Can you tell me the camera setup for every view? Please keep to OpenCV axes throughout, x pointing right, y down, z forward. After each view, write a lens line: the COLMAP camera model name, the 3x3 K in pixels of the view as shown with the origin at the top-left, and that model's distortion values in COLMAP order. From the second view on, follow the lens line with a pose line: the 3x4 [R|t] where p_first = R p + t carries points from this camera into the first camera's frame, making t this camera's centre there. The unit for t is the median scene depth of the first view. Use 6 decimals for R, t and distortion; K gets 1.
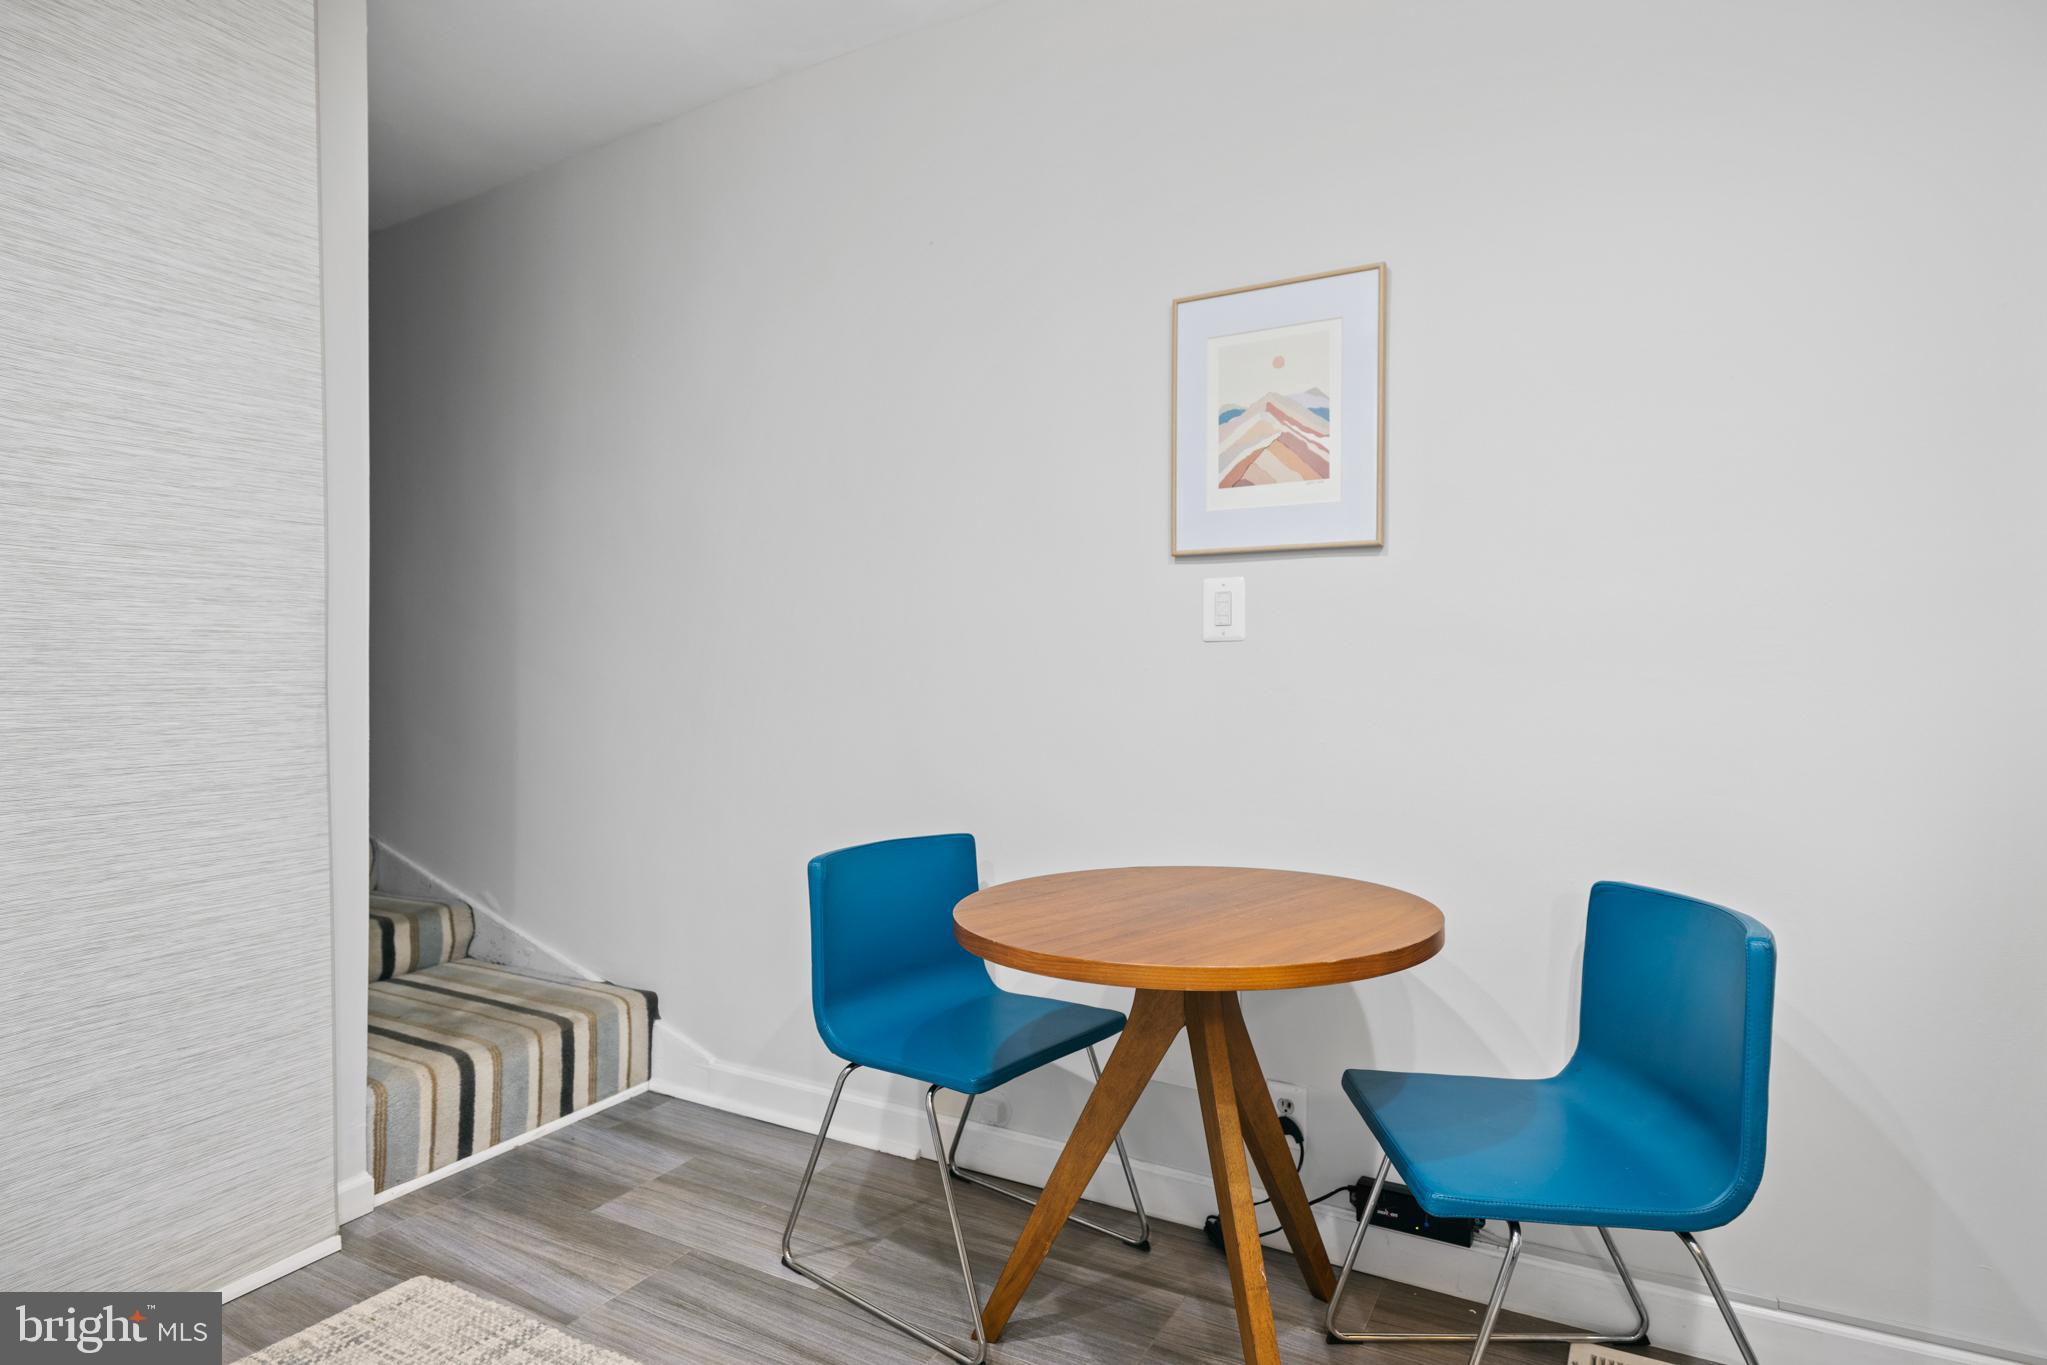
lens RADIAL K [[1098.8, 0, 1028.4], [0, 1098.8, 687.8], [0, 0, 1]] dist [0.003266, -0.002906]
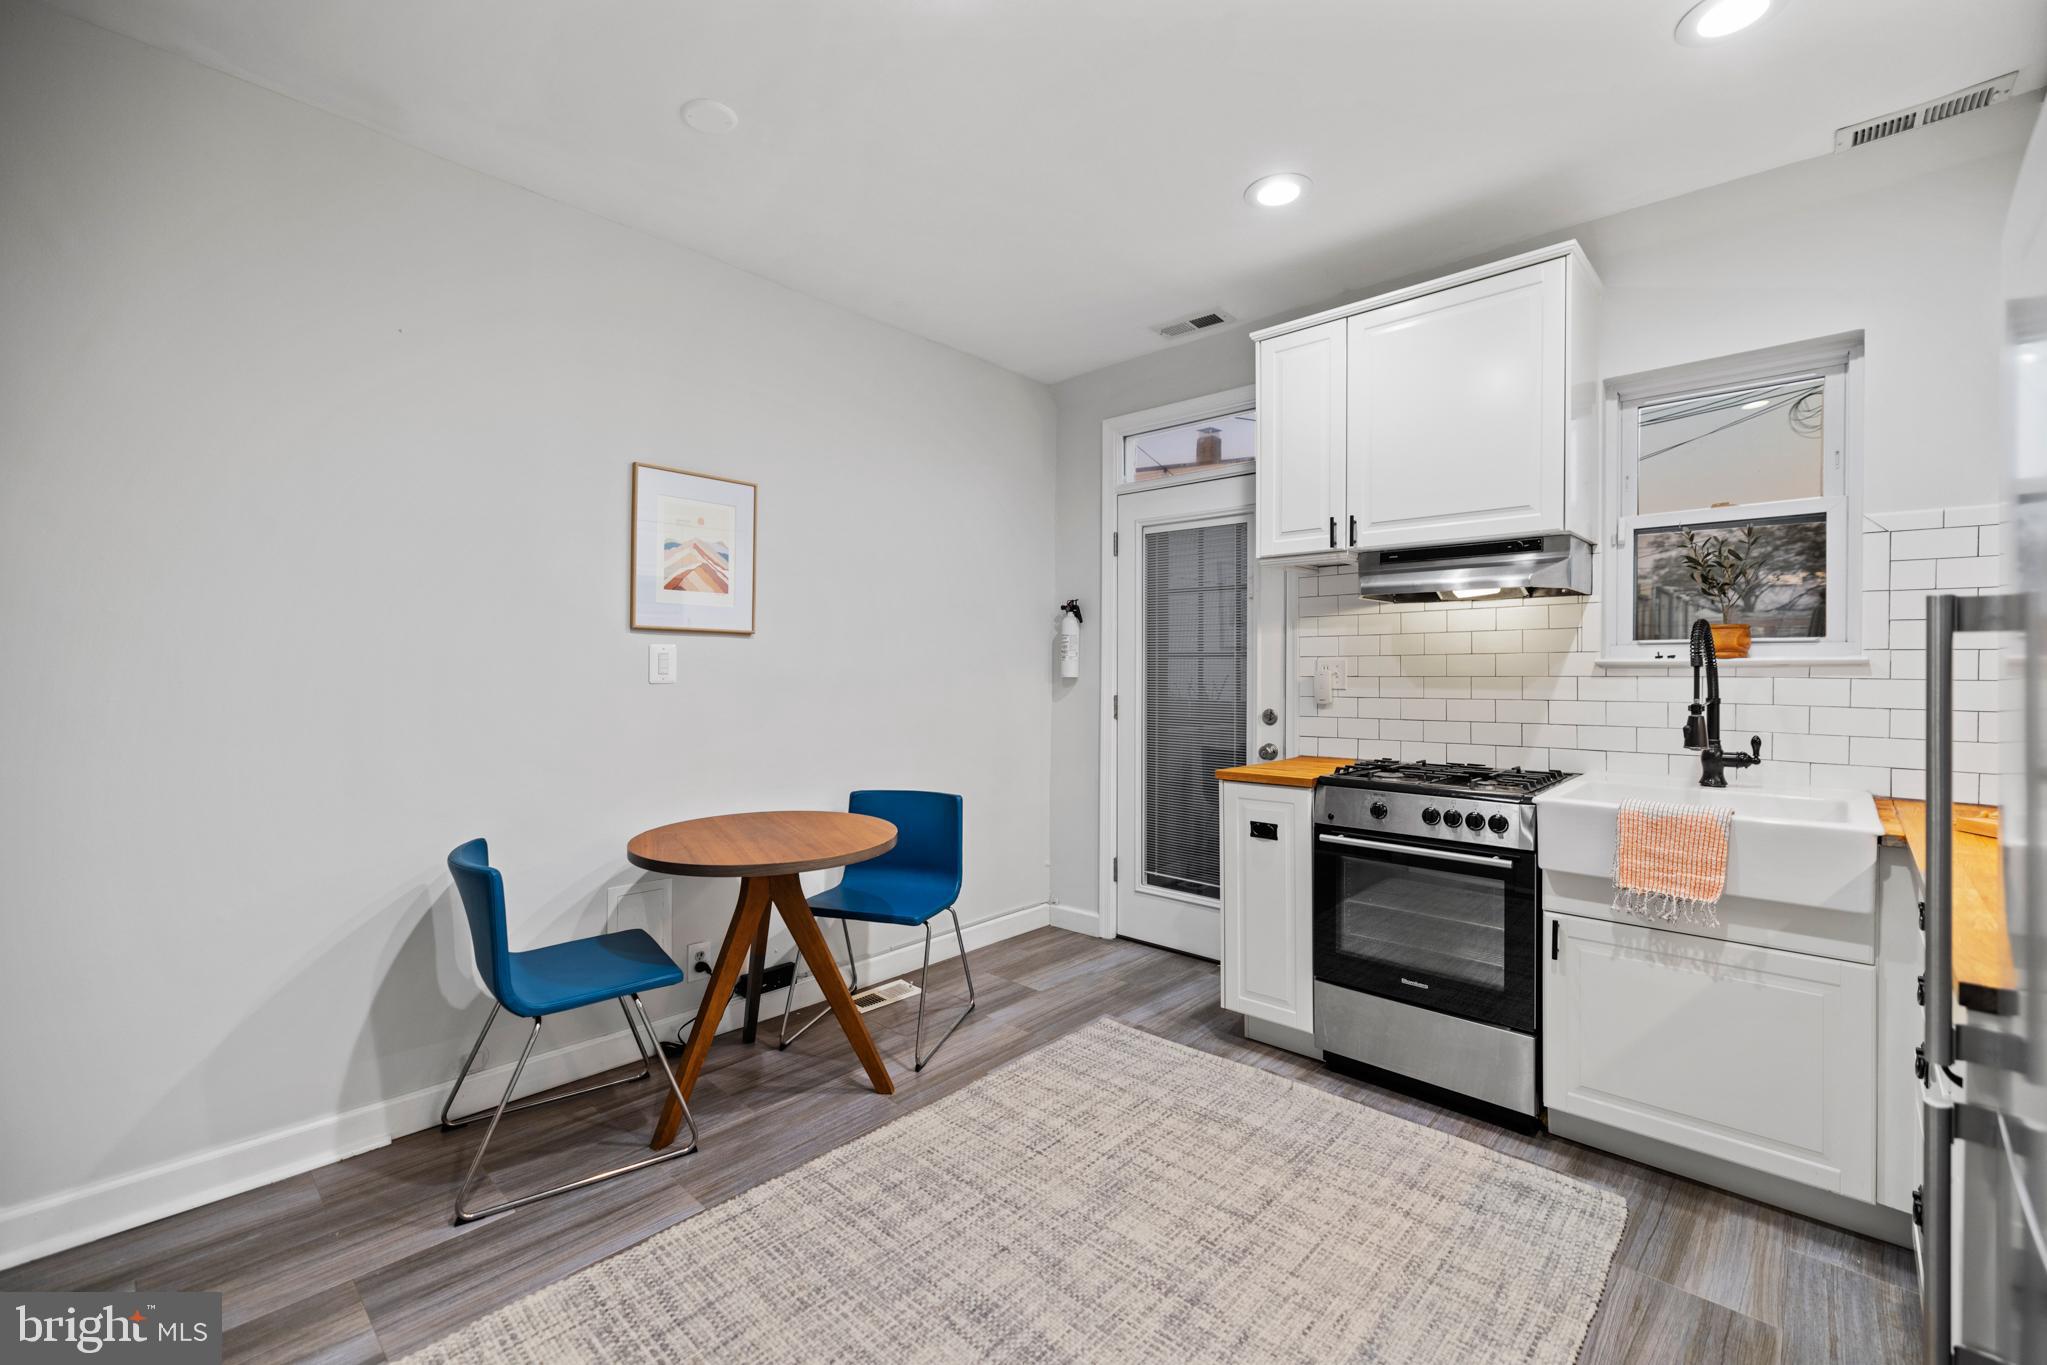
lens RADIAL K [[862.0, 0, 1002.5], [0, 862.0, 673.2], [0, 0, 1]] dist [0.004045, -0.000614]
pose [[0.249613, 0.001370, 0.968345, -1.005613], [0.000129, 0.999999, -0.001448, -0.060869], [-0.968346, 0.000486, 0.249613, 0.222379]]
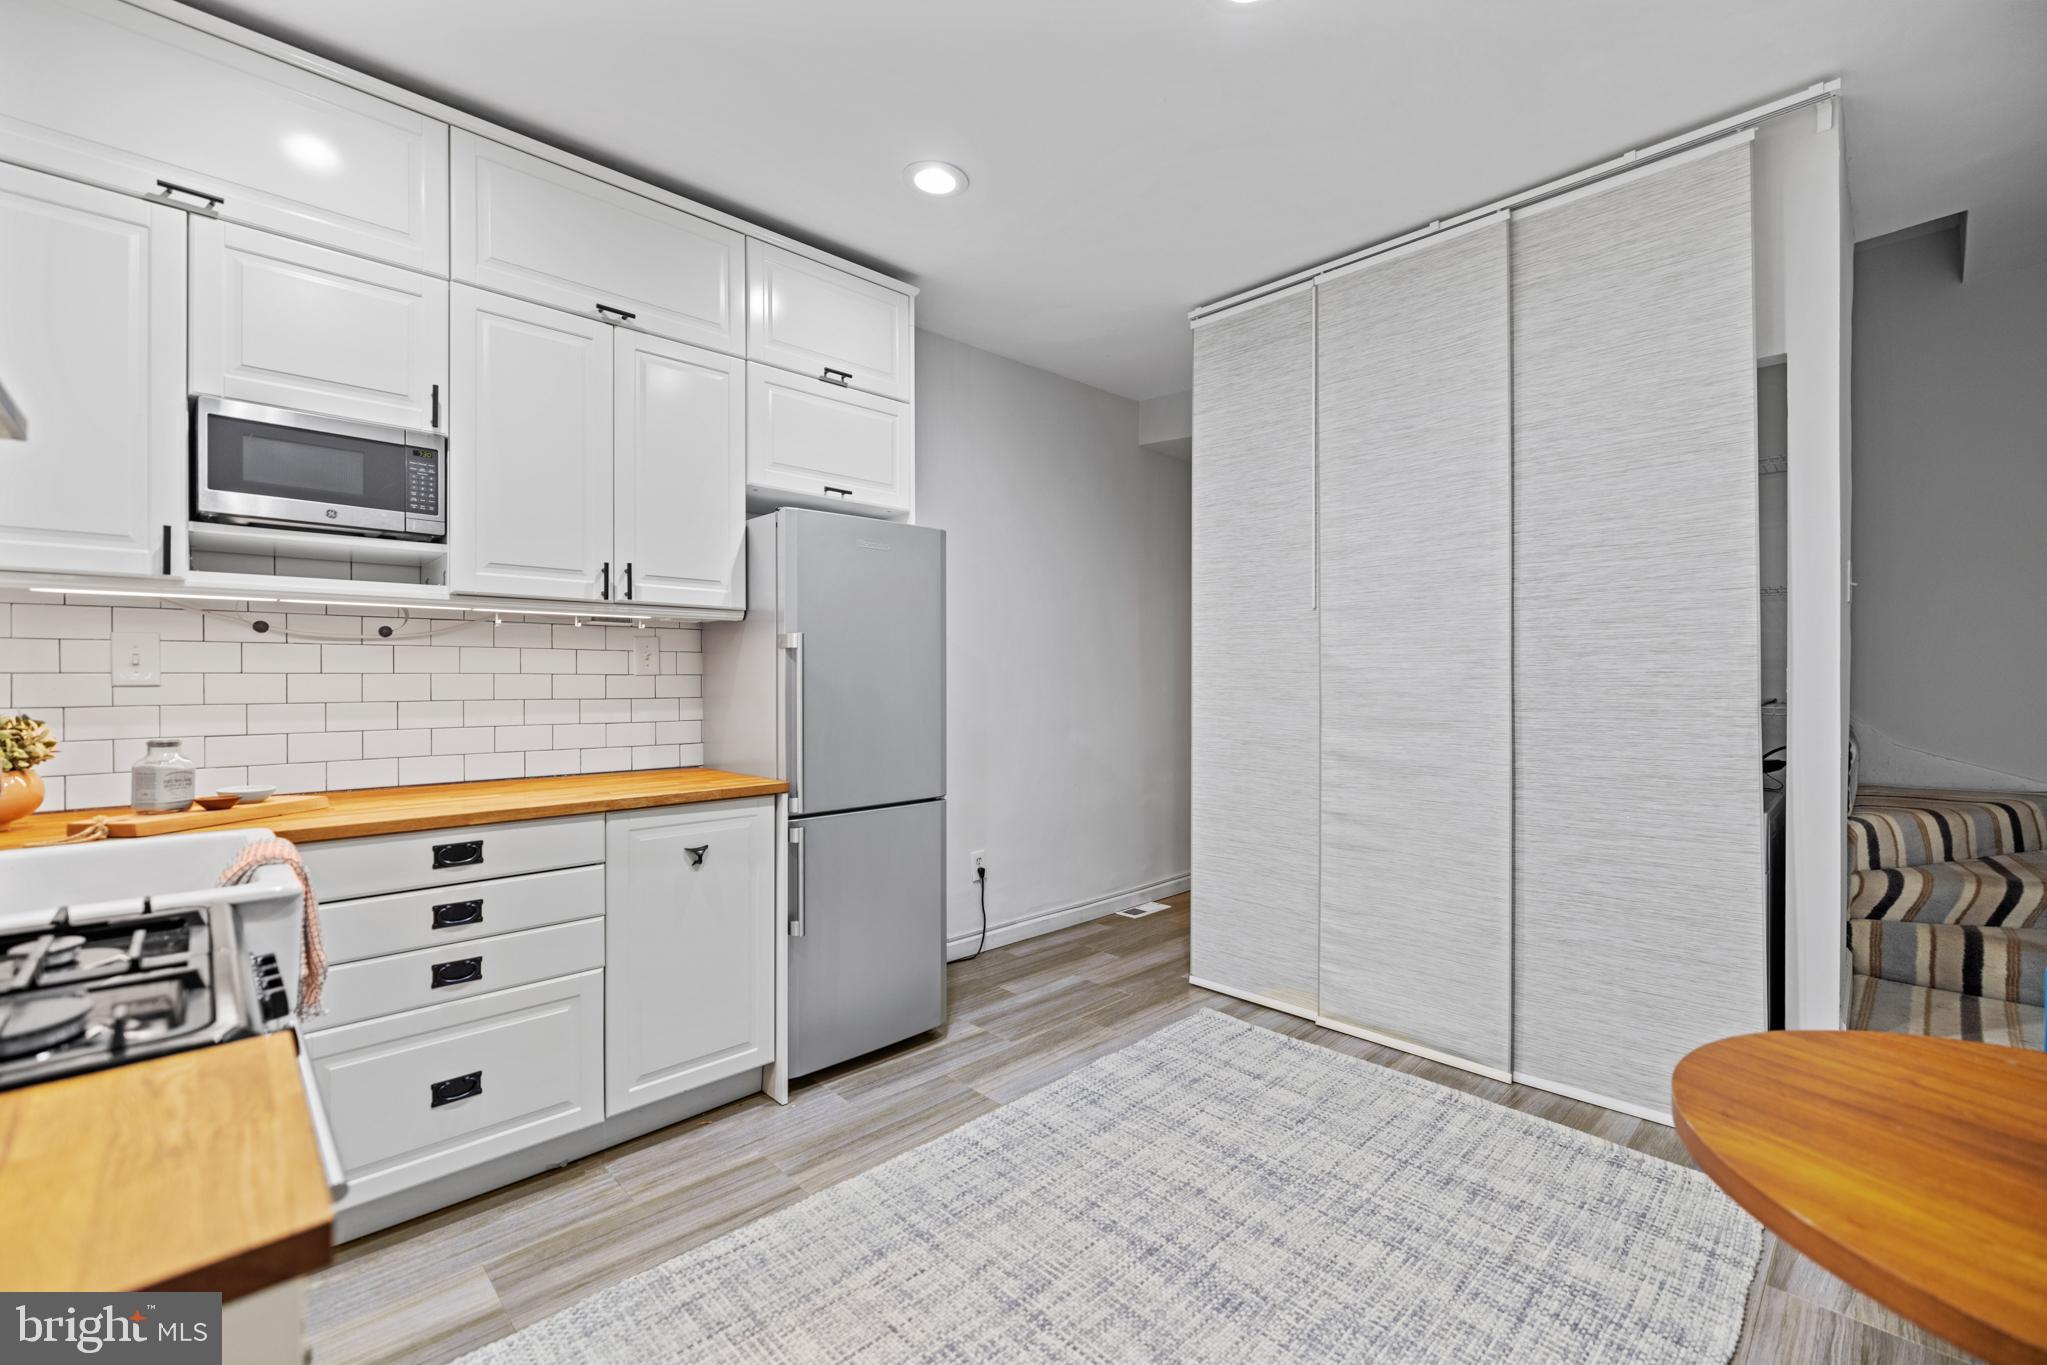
lens RADIAL K [[862.0, 0, 1015.0], [0, 862.0, 680.0], [0, 0, 1]] dist [0.004045, -0.000614]
pose [[-0.290490, 0.012111, -0.956801, 0.622286], [0.000086, 0.999920, 0.012631, -0.054342], [0.956878, 0.003587, -0.290468, 0.487461]]
